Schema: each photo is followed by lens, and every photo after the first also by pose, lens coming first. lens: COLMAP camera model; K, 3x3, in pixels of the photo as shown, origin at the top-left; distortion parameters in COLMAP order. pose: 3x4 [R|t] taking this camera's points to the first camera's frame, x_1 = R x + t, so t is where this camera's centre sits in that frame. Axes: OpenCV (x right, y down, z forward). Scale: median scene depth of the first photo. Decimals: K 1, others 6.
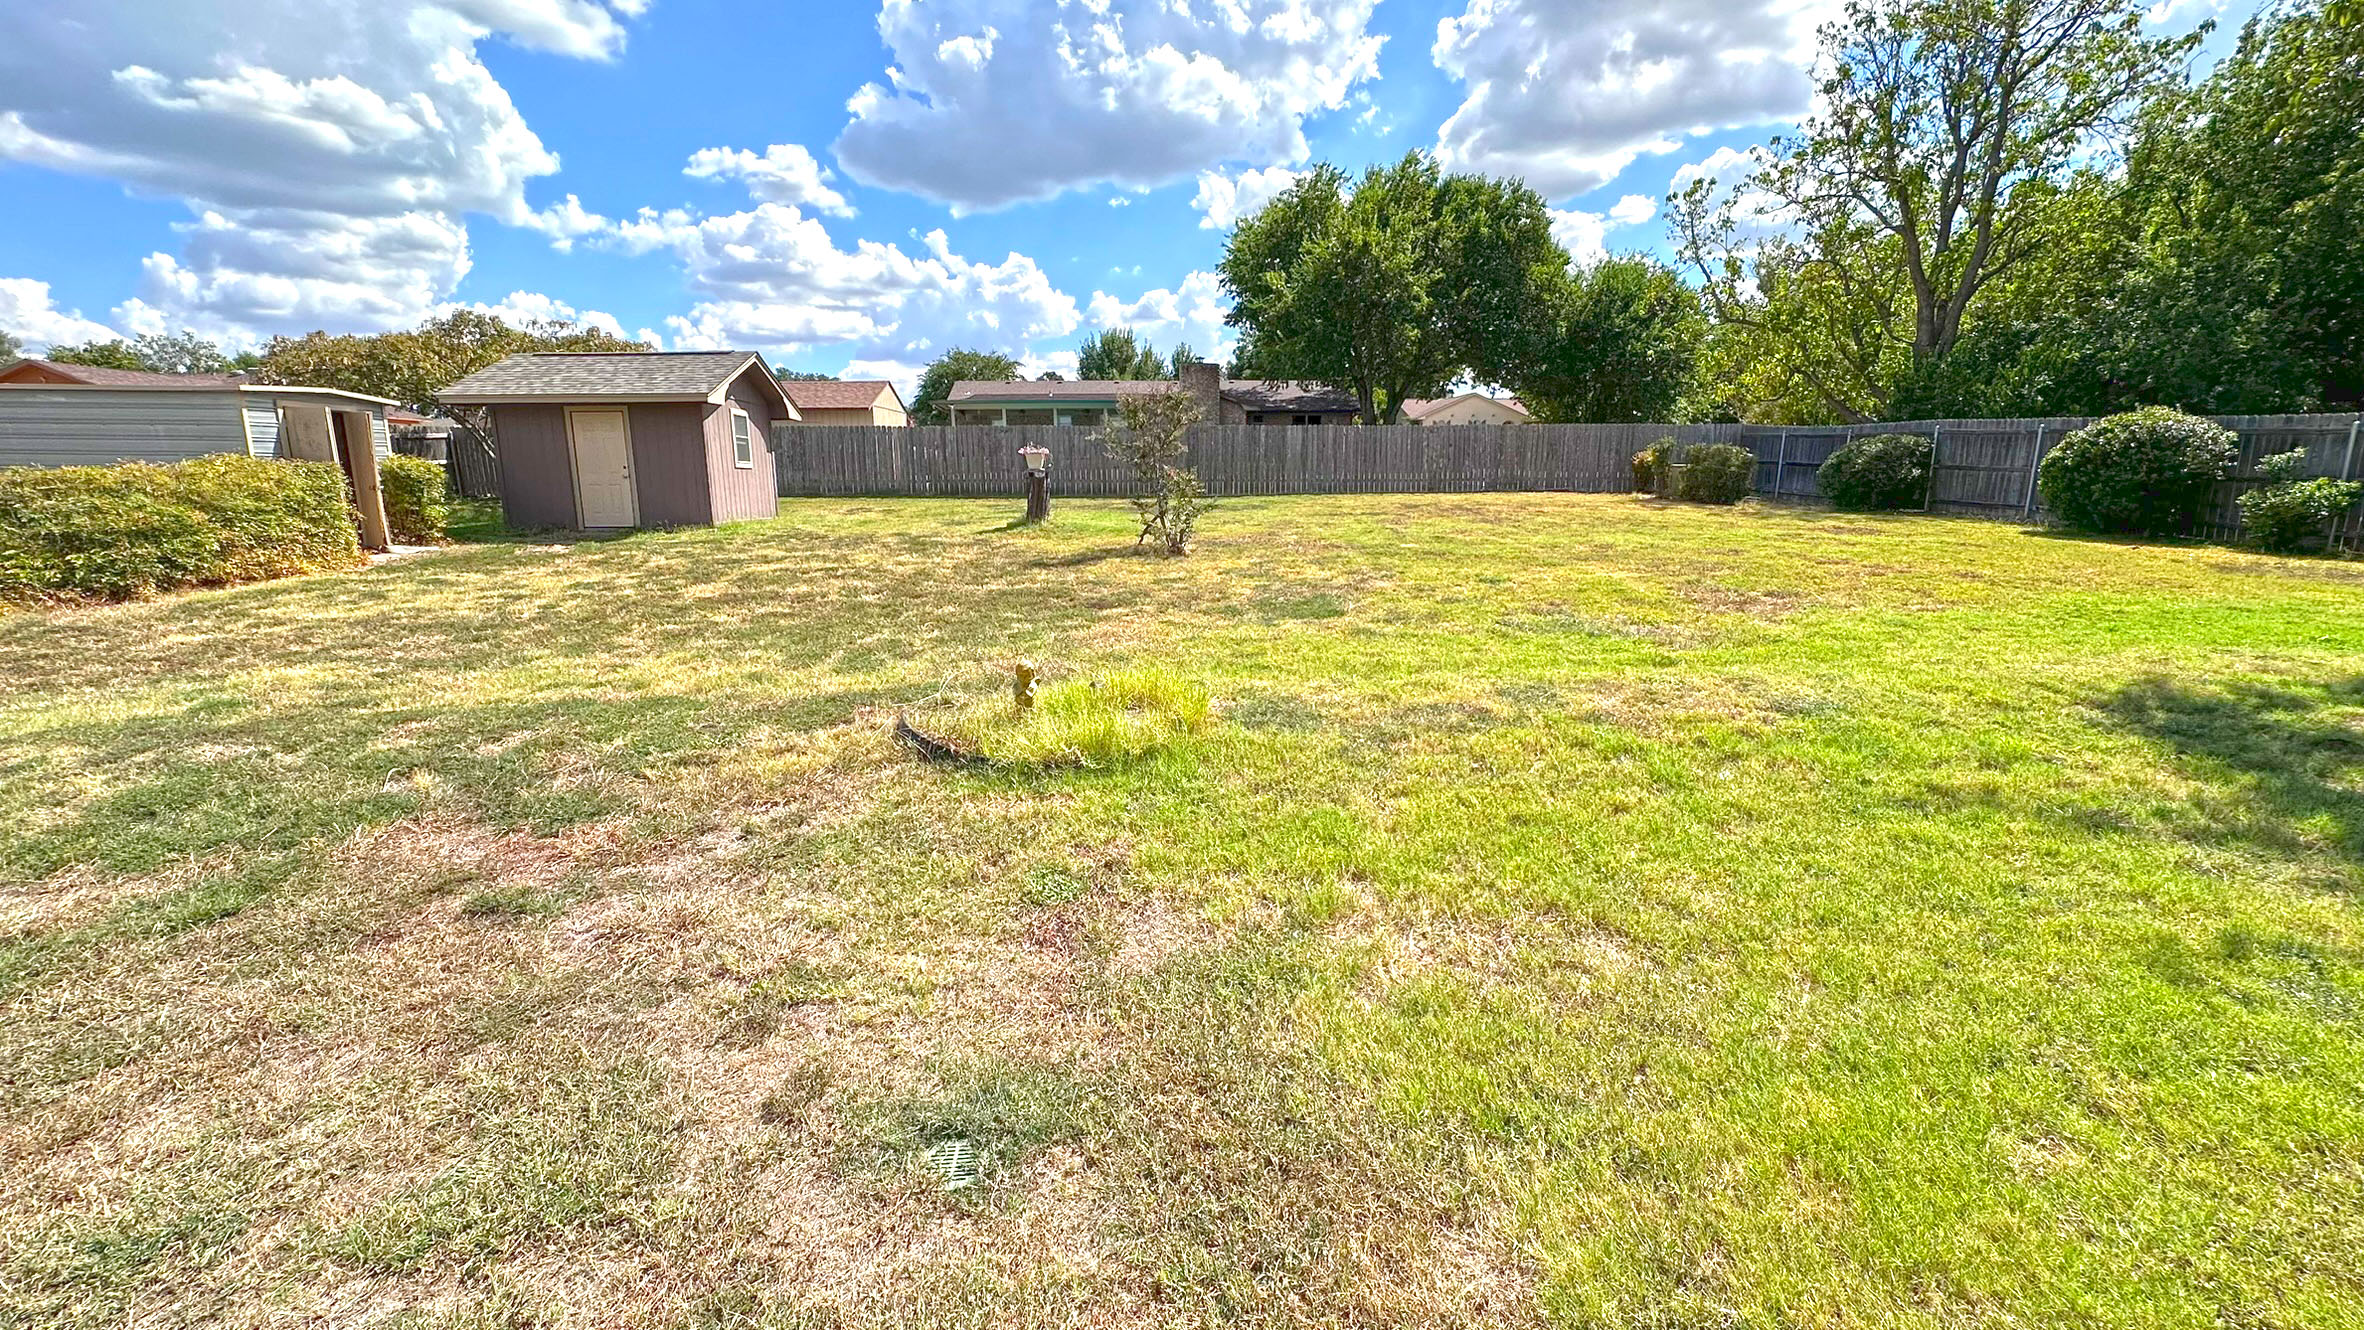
lens RADIAL K [[950.8, 0, 1182.0], [0, 950.8, 665.0], [0, 0, 1]] dist [-0.002213, -0.000216]
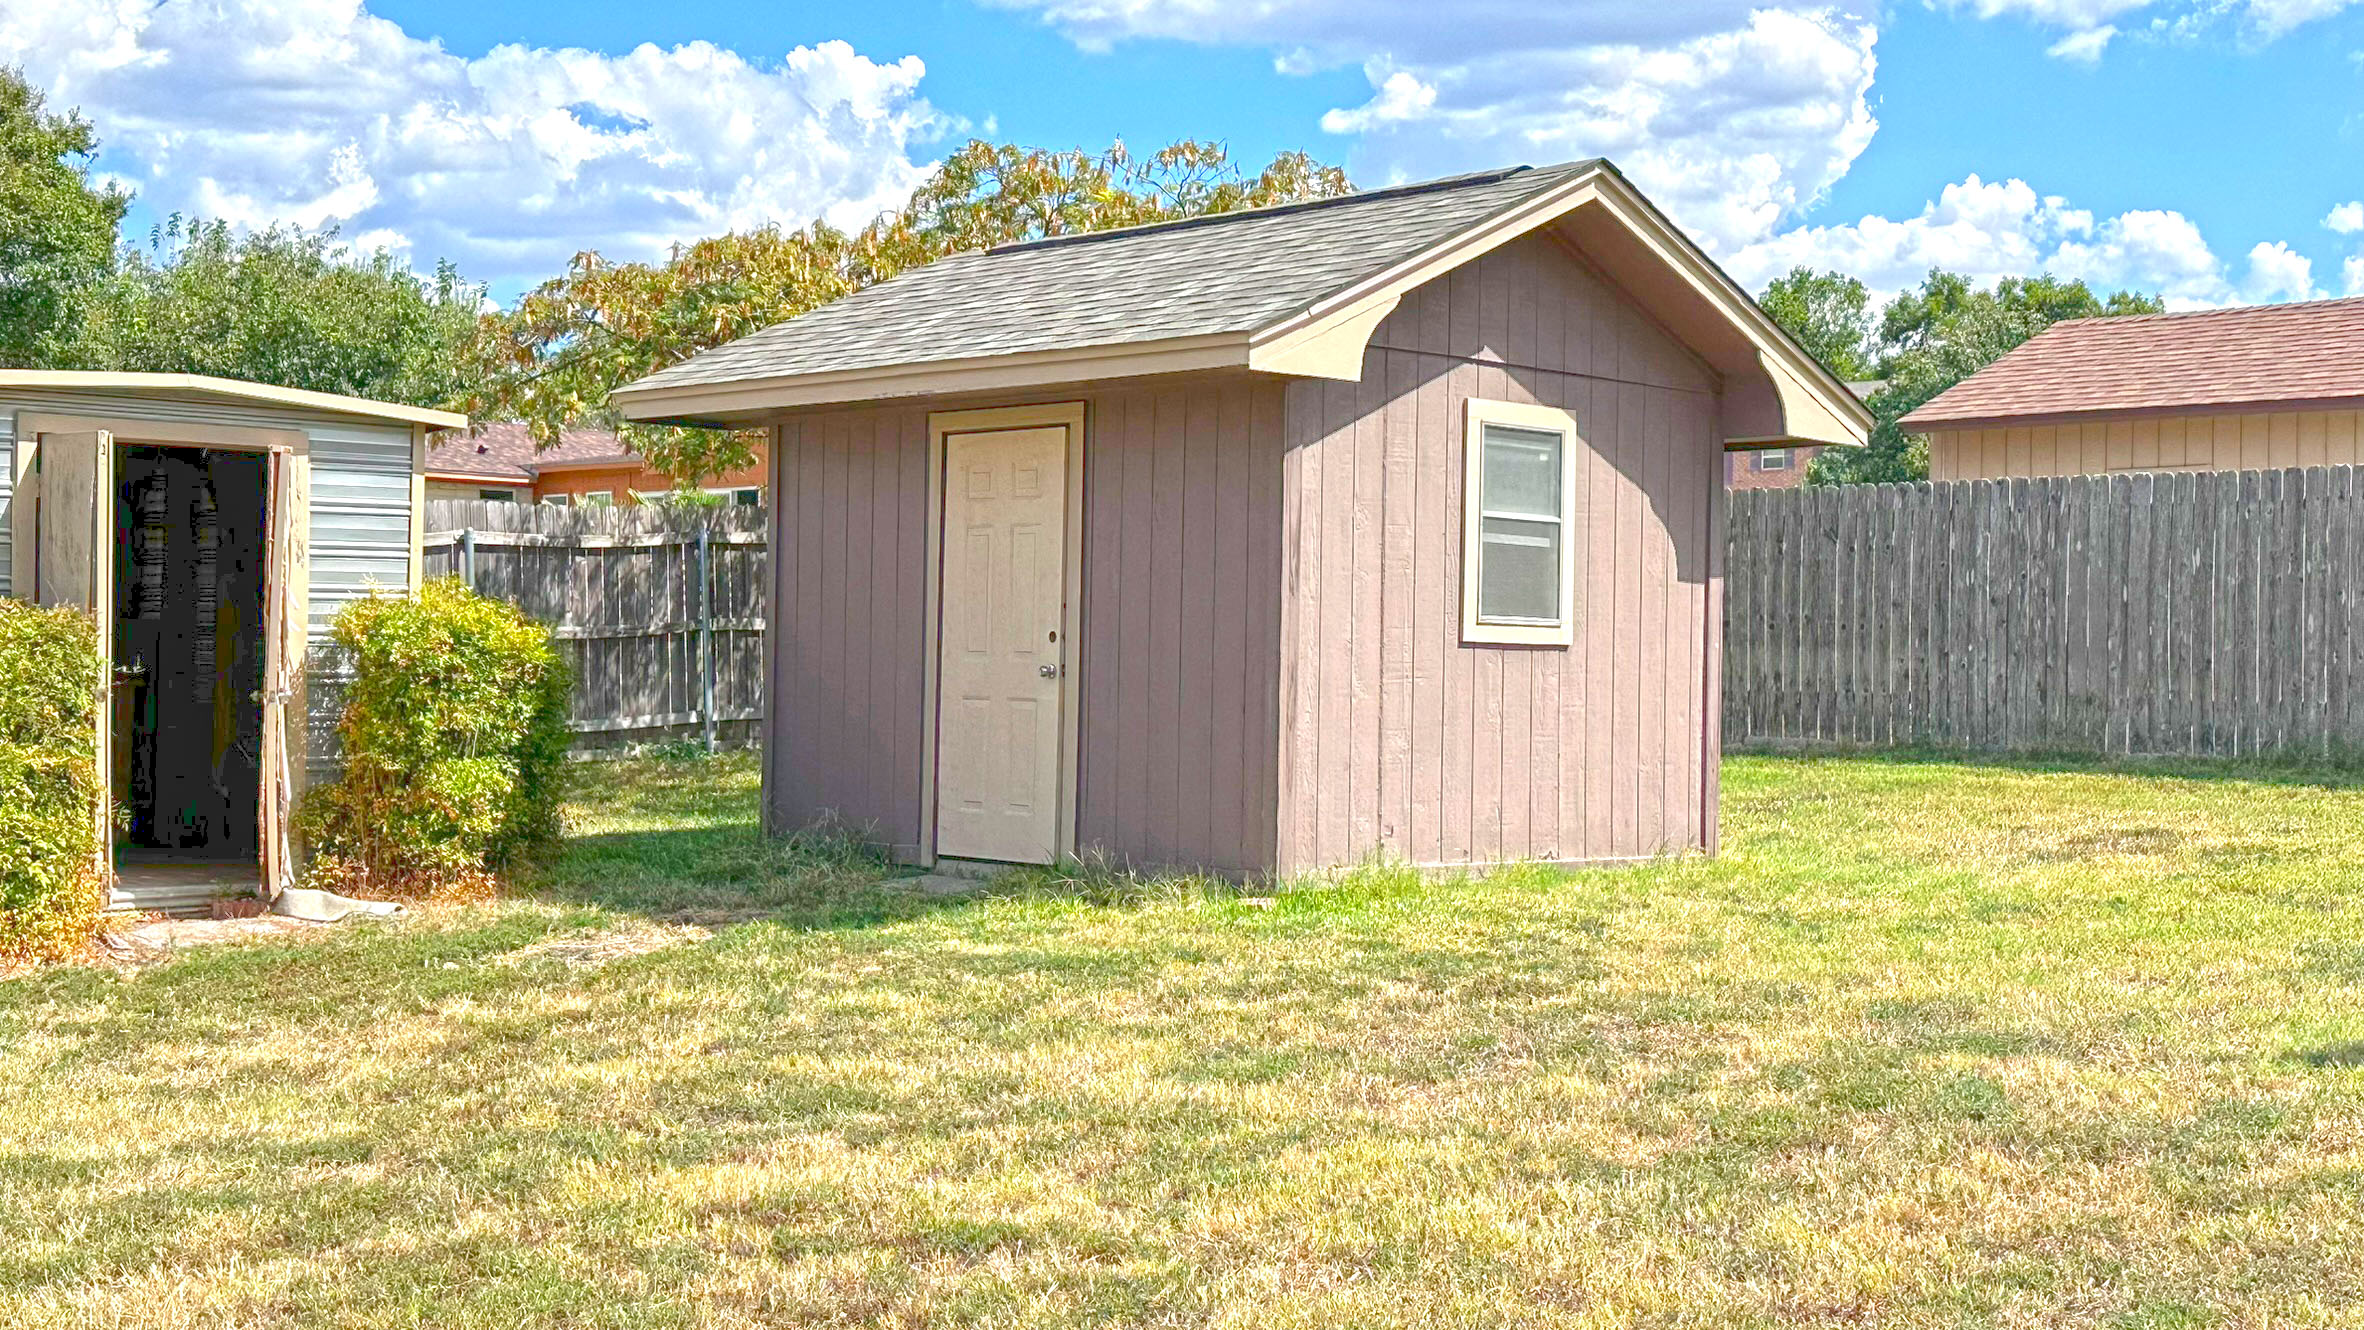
lens RADIAL K [[3052.5, 0, 1182.0], [0, 3052.5, 665.0], [0, 0, 1]] dist [-0.000274, -0.015895]
pose [[0.669342, 0.012926, -0.742842, 0.051210], [-0.157972, 0.979462, -0.125298, -0.099895], [0.725966, 0.201215, 0.657636, 0.472696]]
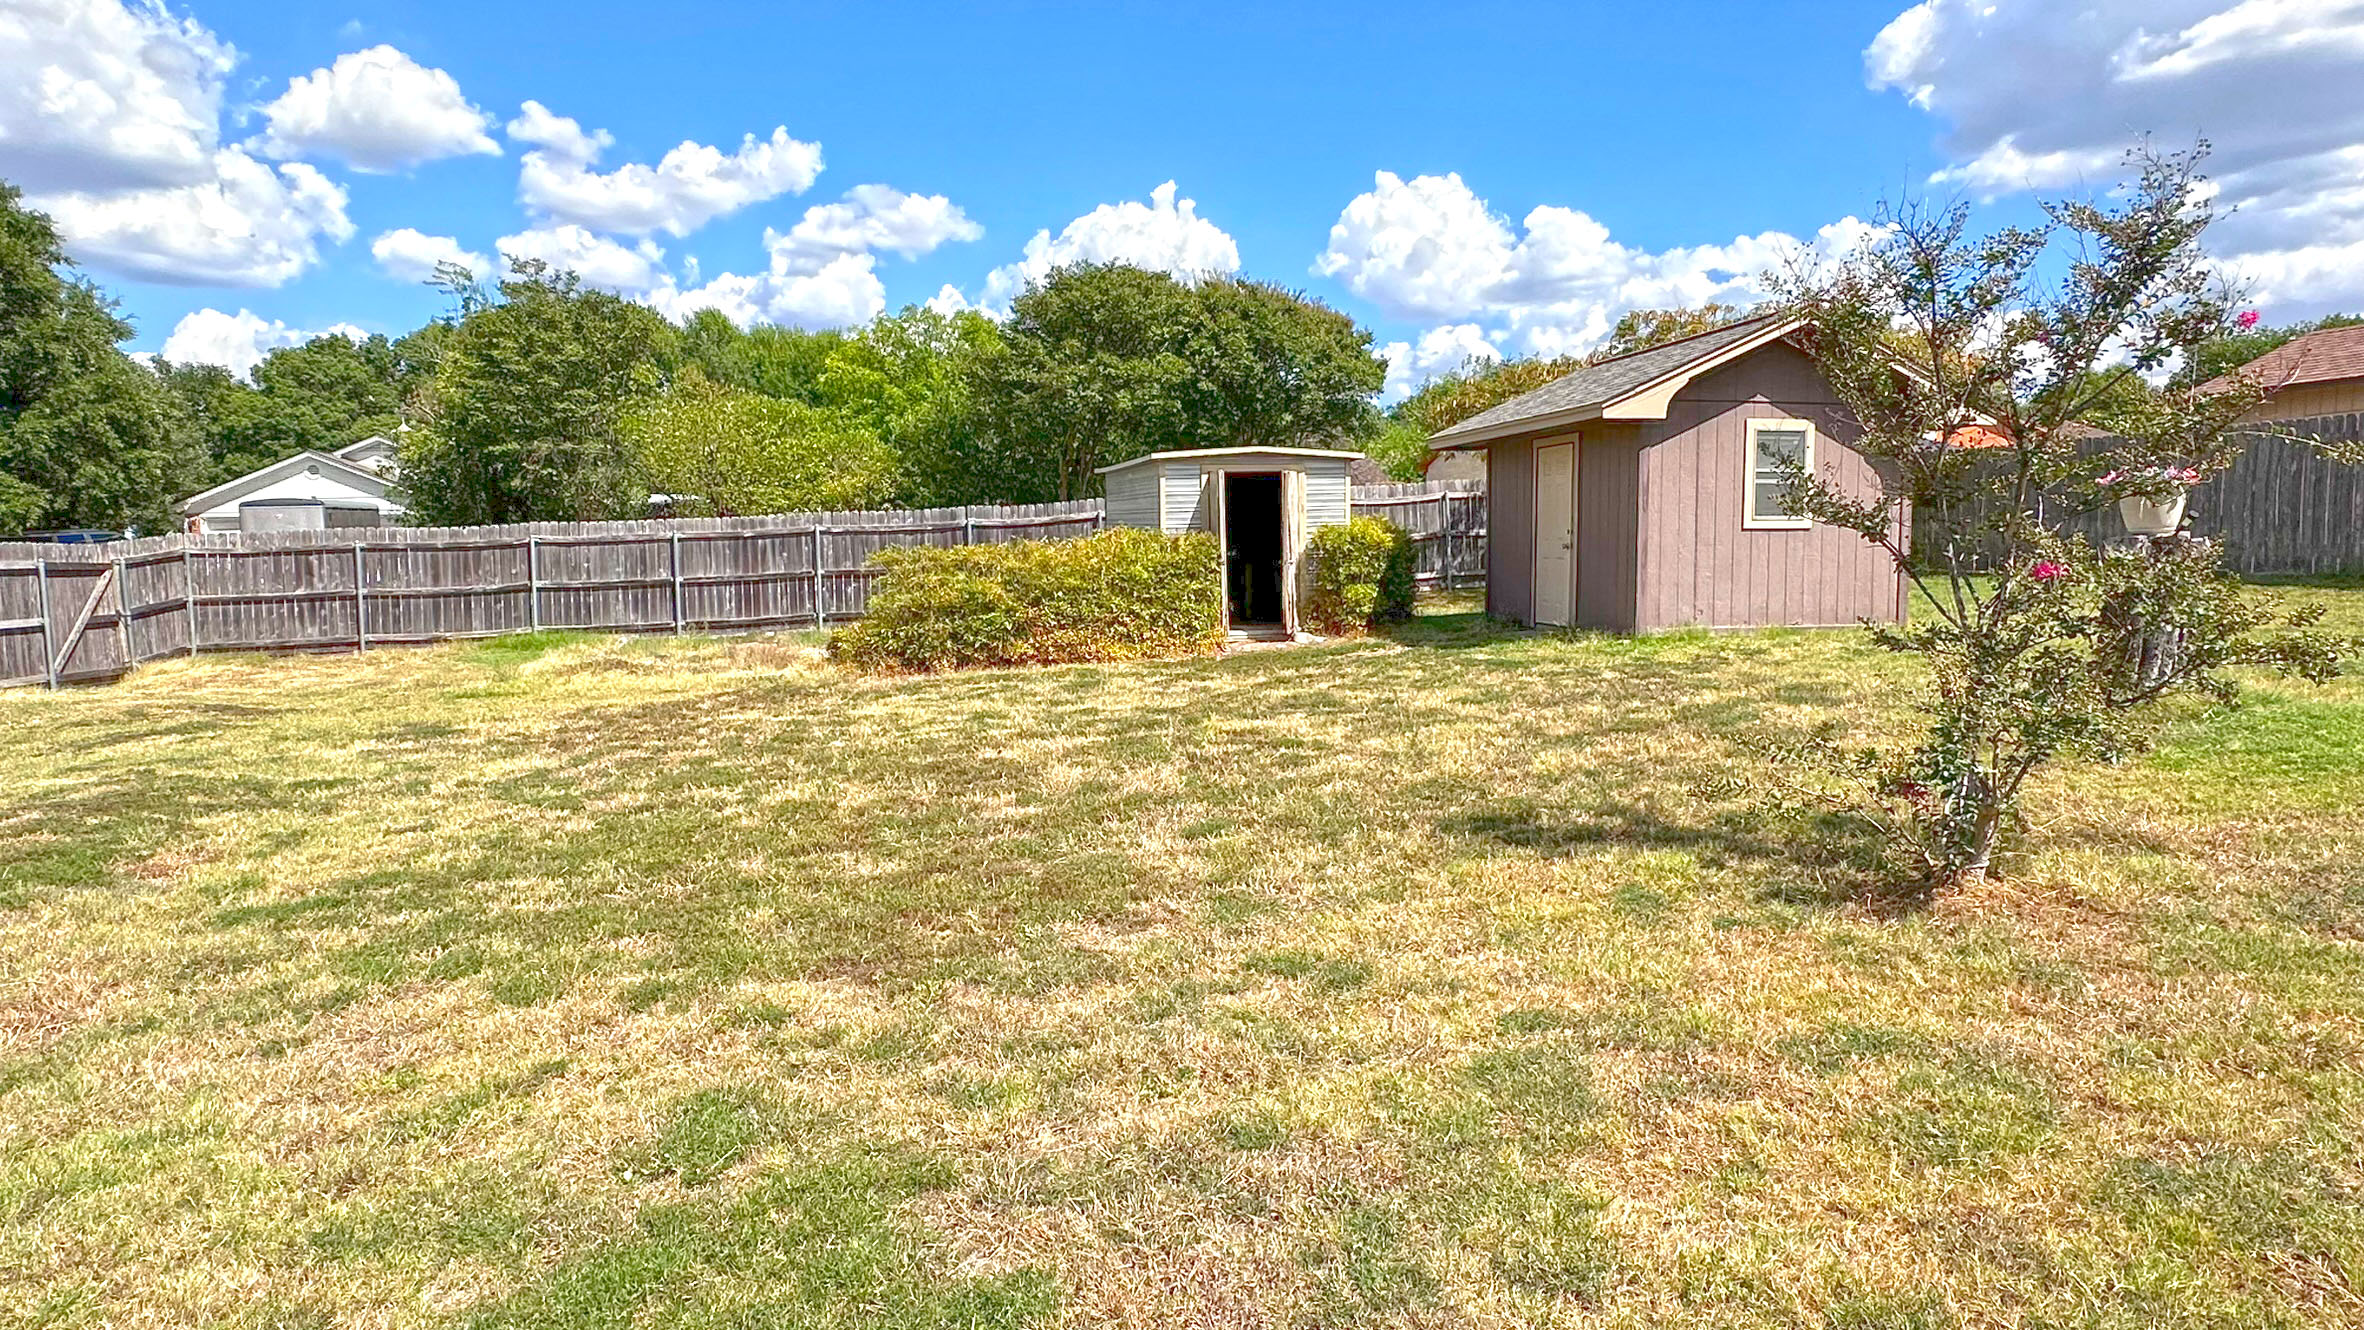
lens RADIAL K [[1373.6, 0, 1182.0], [0, 1373.6, 665.0], [0, 0, 1]] dist [0.025733, -0.001728]
pose [[0.157642, 0.088345, -0.983537, 0.260721], [-0.176285, 0.982509, 0.059997, -0.128030], [0.971634, 0.163924, 0.170459, 0.598919]]
